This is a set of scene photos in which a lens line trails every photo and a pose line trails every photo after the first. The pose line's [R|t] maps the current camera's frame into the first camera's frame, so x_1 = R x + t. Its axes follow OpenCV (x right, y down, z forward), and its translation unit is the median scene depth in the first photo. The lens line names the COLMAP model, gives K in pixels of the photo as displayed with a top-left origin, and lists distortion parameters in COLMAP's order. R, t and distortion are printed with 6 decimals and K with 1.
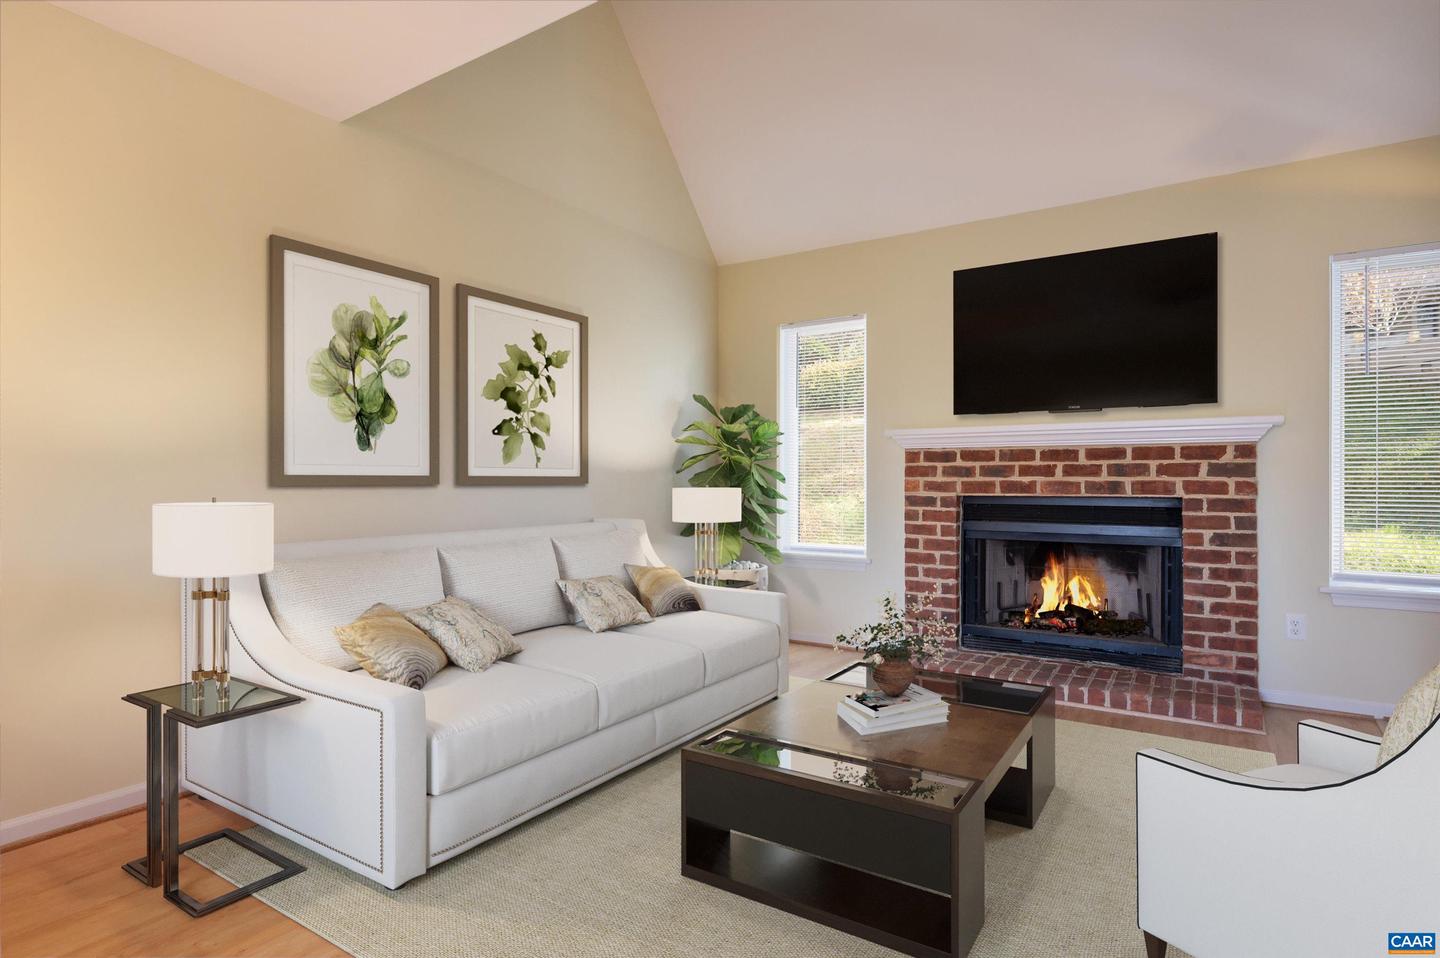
lens RADIAL K [[781.0, 0, 722.7], [0, 781.0, 478.0], [0, 0, 1]] dist [-0.004076, -0.000343]
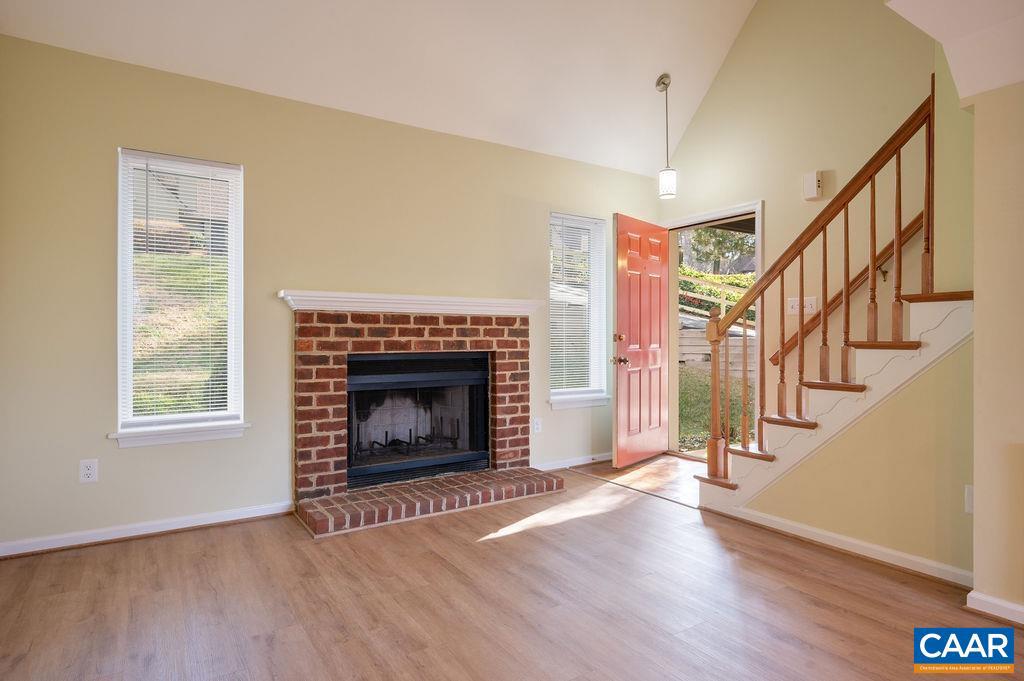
lens RADIAL K [[555.4, 0, 517.0], [0, 555.4, 341.3], [0, 0, 1]] dist [-0.004076, -0.000343]
pose [[0.399920, -0.003456, 0.916543, -0.351836], [0.001712, 0.999994, 0.003024, 0.002734], [-0.916548, 0.000360, 0.399924, 0.494735]]
